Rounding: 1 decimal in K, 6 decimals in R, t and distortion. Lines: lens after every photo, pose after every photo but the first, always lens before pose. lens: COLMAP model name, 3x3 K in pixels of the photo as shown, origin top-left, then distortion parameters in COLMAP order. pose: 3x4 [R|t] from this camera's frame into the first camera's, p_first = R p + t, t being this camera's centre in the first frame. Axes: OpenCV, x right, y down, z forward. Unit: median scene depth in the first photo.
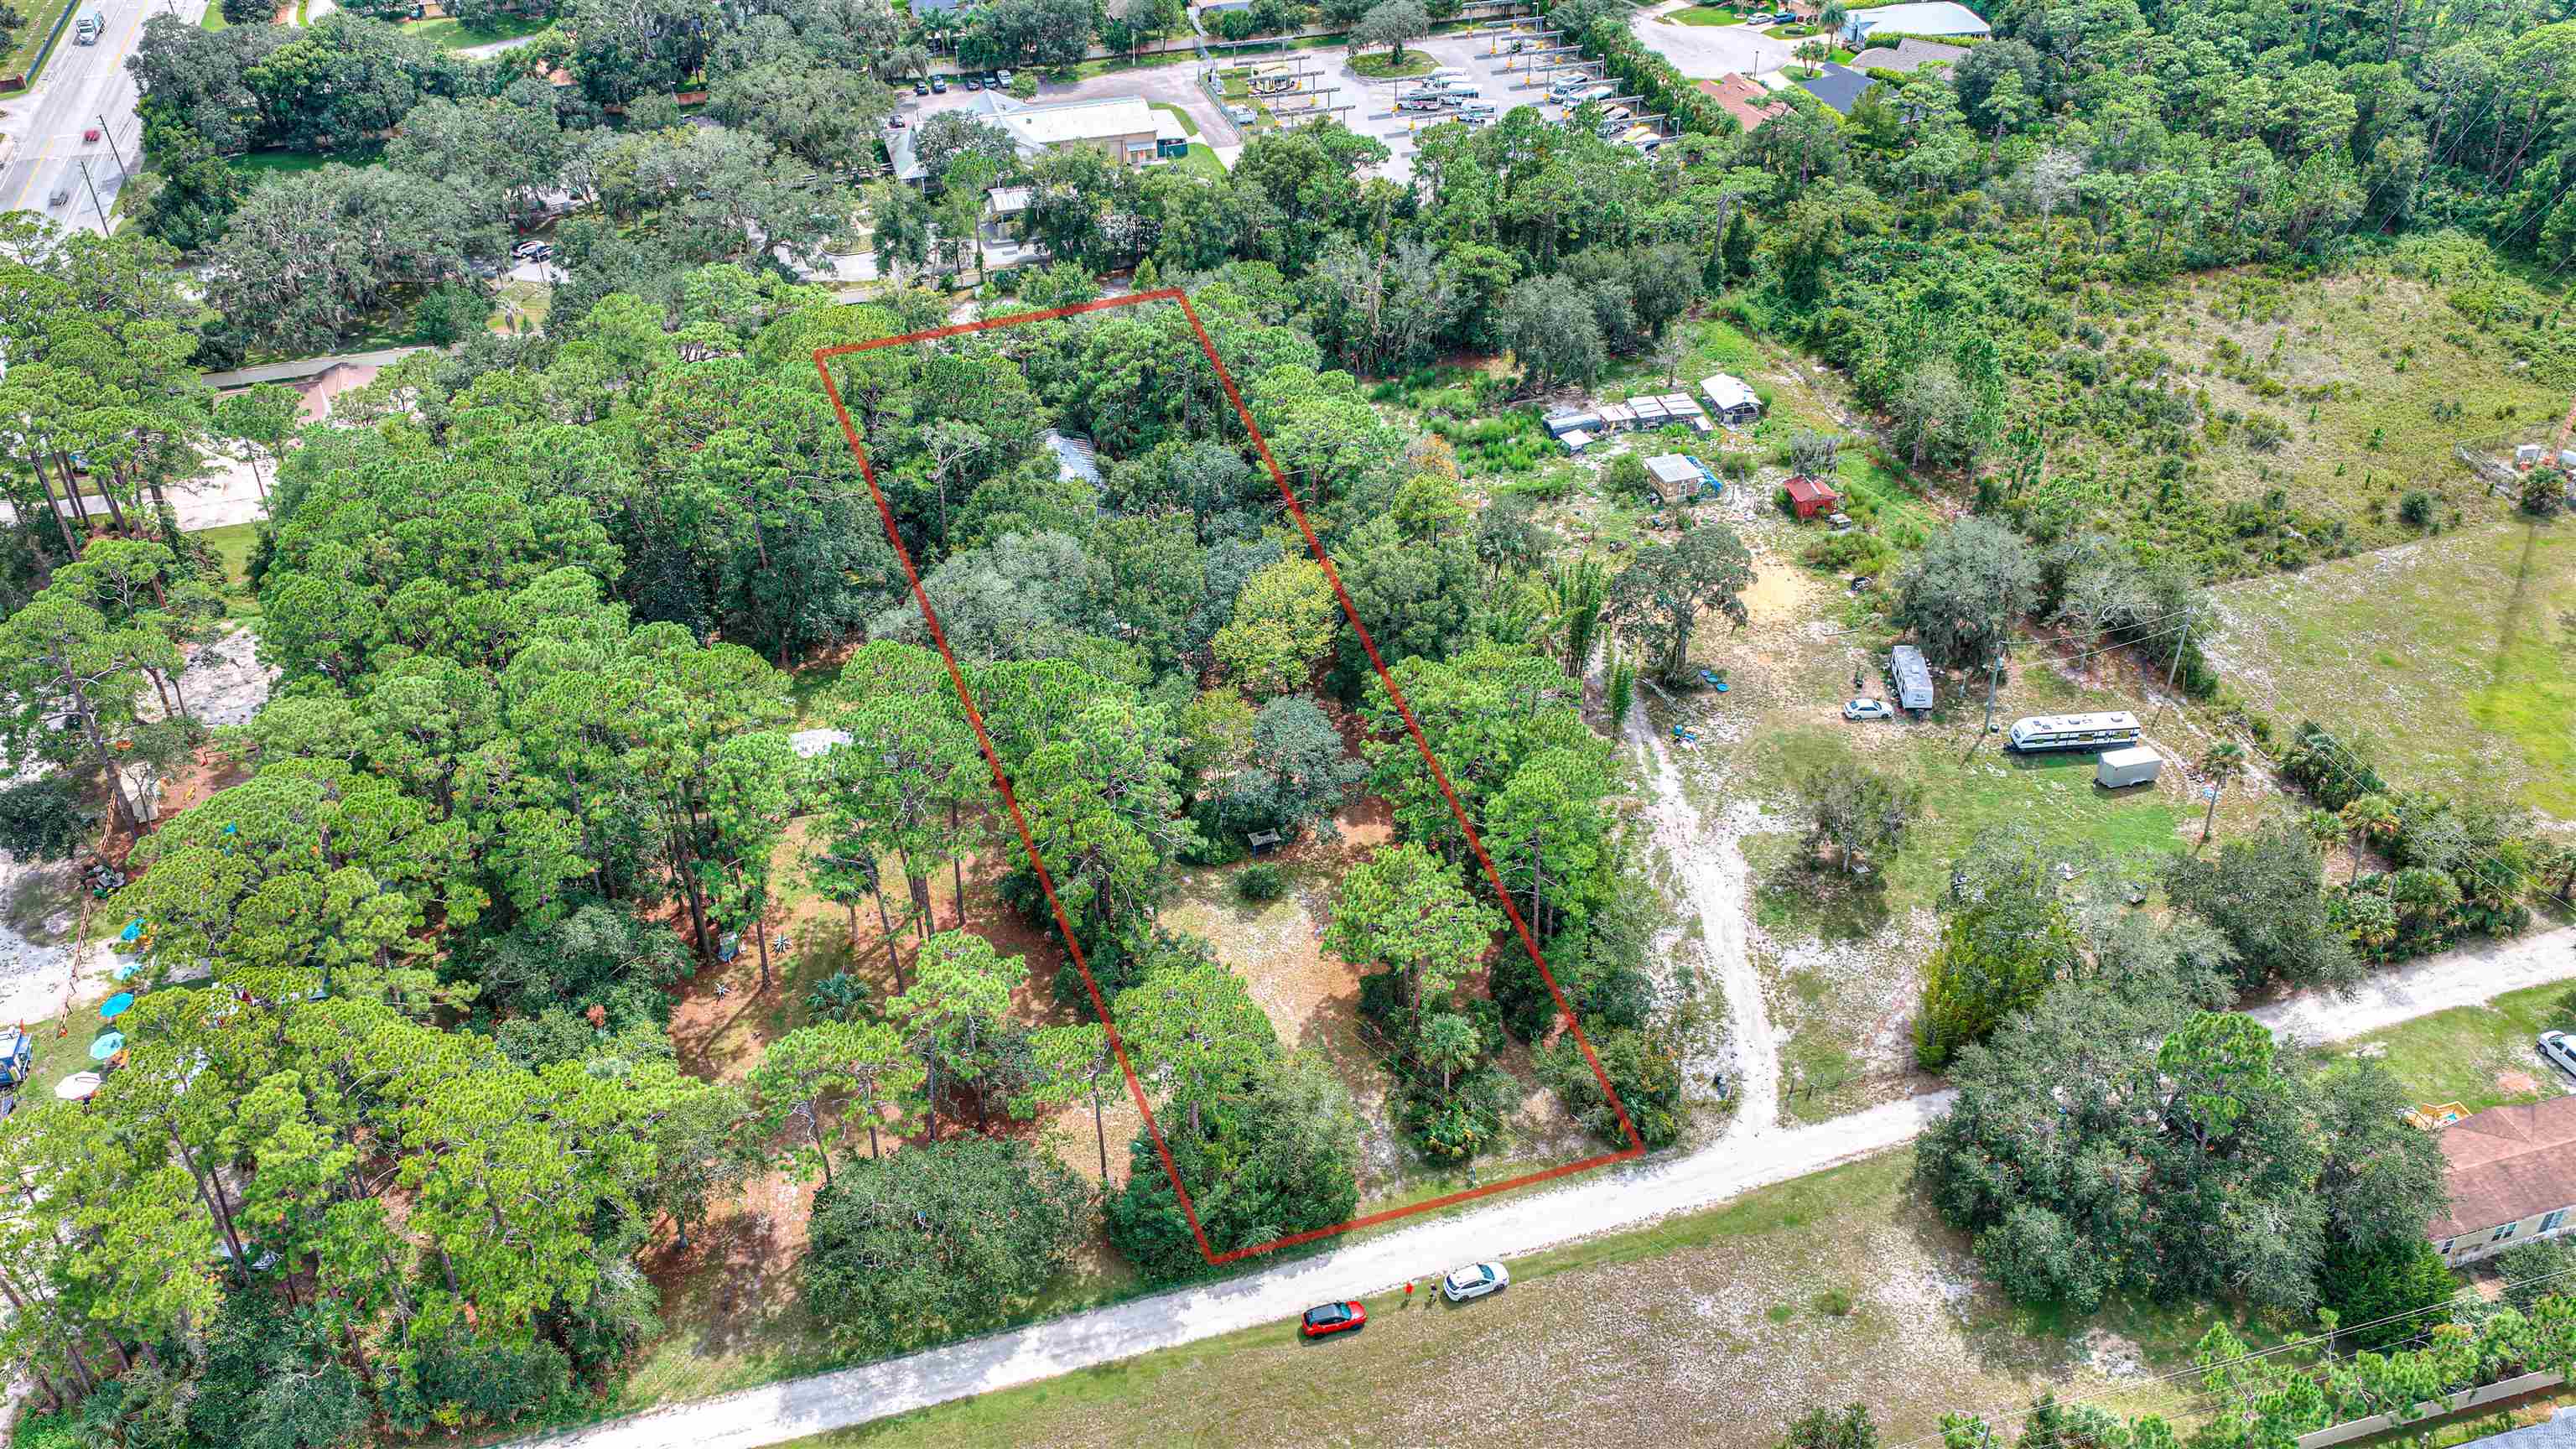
lens RADIAL K [[2135.3, 0, 1288.0], [0, 2135.3, 724.5], [0, 0, 1]] dist [0.040242, -0.045796]
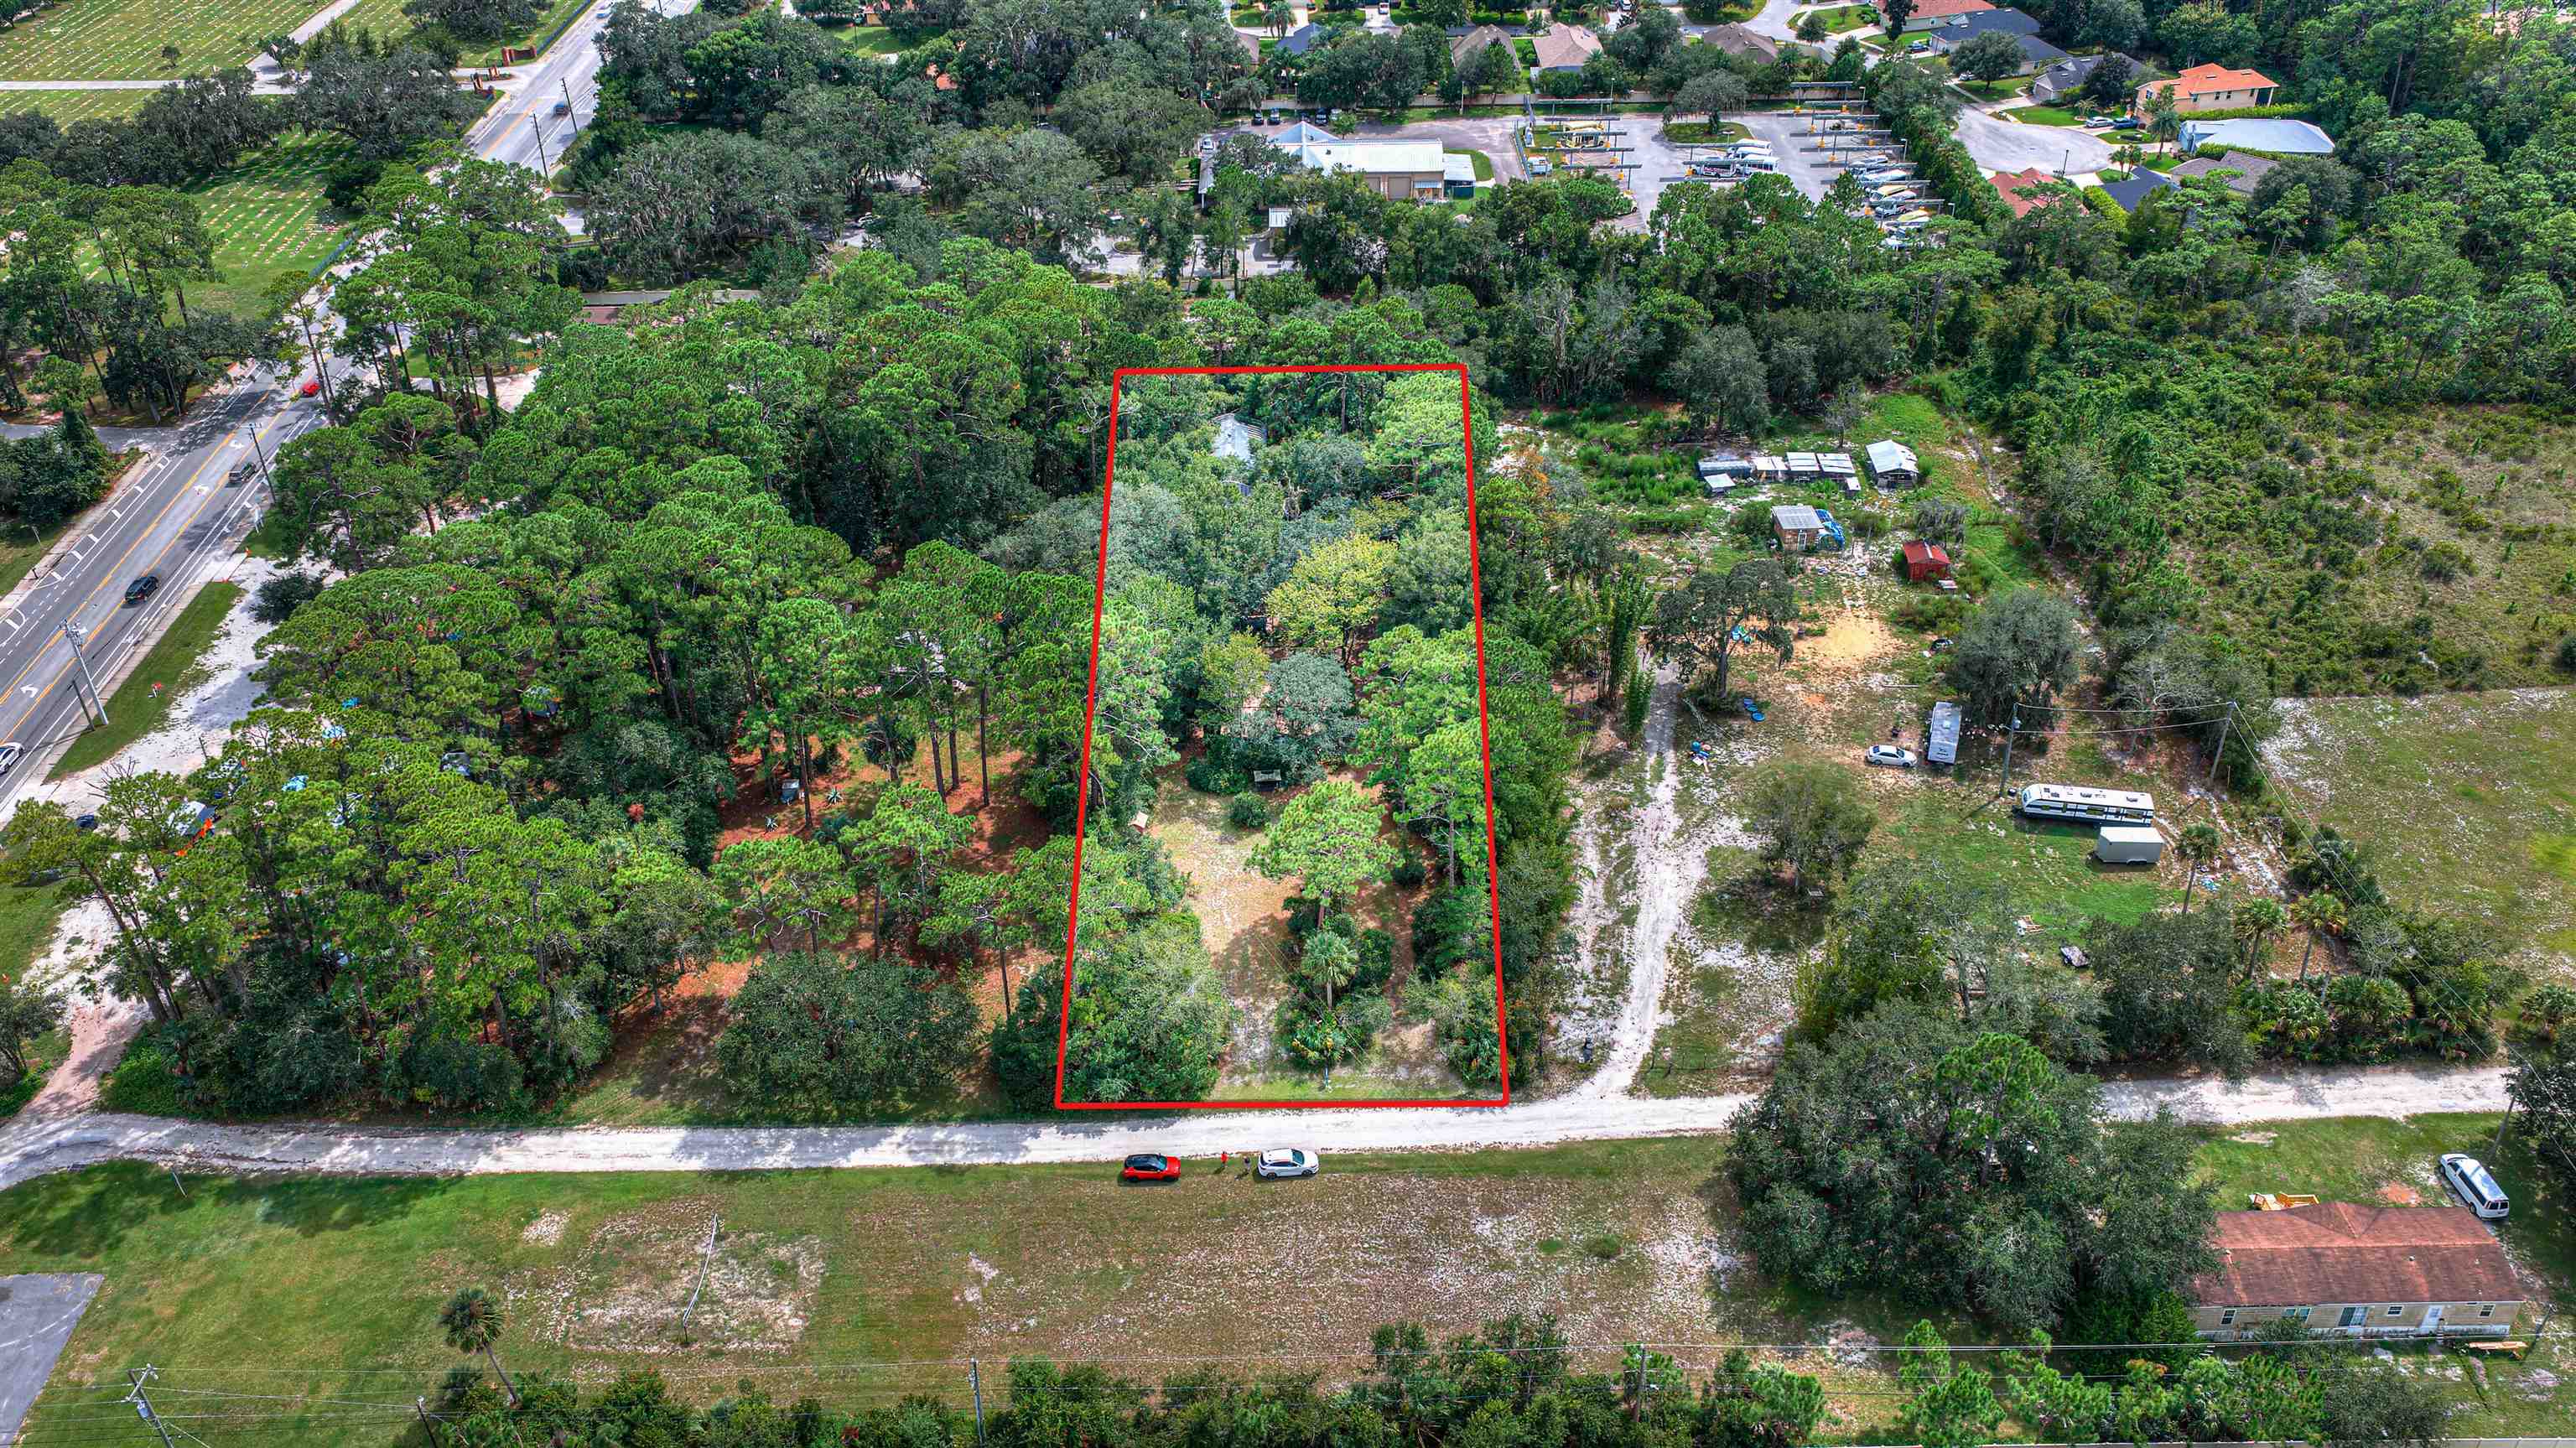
lens RADIAL K [[2135.2, 0, 1288.0], [0, 2135.2, 724.0], [0, 0, 1]] dist [0.040242, -0.045796]
pose [[0.962955, 0.147164, -0.225964, 0.191195], [-0.155830, 0.987563, -0.020905, 0.037847], [0.220077, 0.055343, 0.973911, -0.051312]]
